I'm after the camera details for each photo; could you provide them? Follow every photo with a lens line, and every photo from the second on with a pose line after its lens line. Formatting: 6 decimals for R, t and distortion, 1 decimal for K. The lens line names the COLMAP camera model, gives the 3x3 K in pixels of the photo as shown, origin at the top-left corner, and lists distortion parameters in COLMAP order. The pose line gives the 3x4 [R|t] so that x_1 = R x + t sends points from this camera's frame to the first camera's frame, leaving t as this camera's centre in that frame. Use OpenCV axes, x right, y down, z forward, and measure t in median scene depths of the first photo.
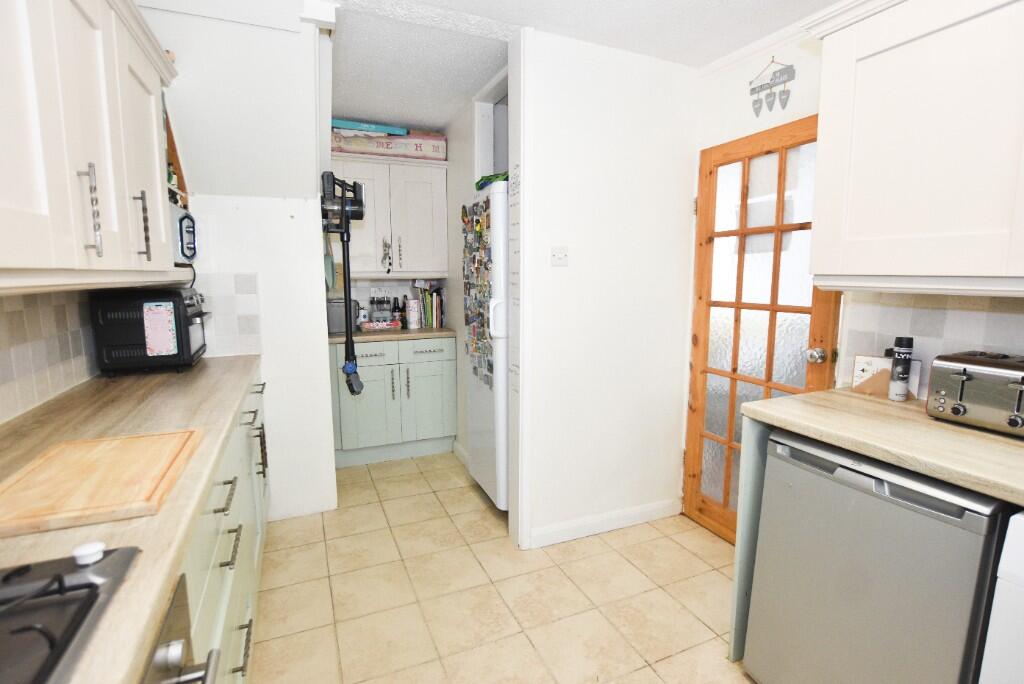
lens RADIAL K [[494.8, 0, 508.2], [0, 494.8, 343.5], [0, 0, 1]] dist [-0.023566, -0.000764]
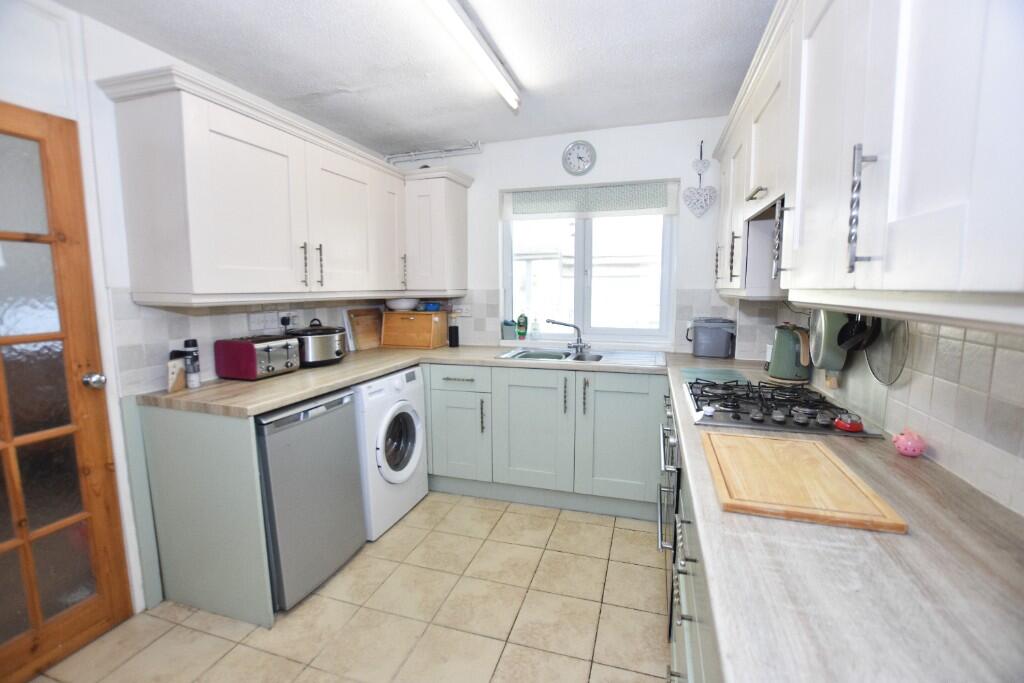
lens RADIAL K [[442.6, 0, 510.2], [0, 442.6, 340.6], [0, 0, 1]] dist [0.000020, -0.000113]
pose [[-0.760979, -0.076240, 0.644281, -0.750167], [0.093567, 0.969792, 0.225274, -0.238306], [-0.641994, 0.231713, -0.730858, 1.560507]]
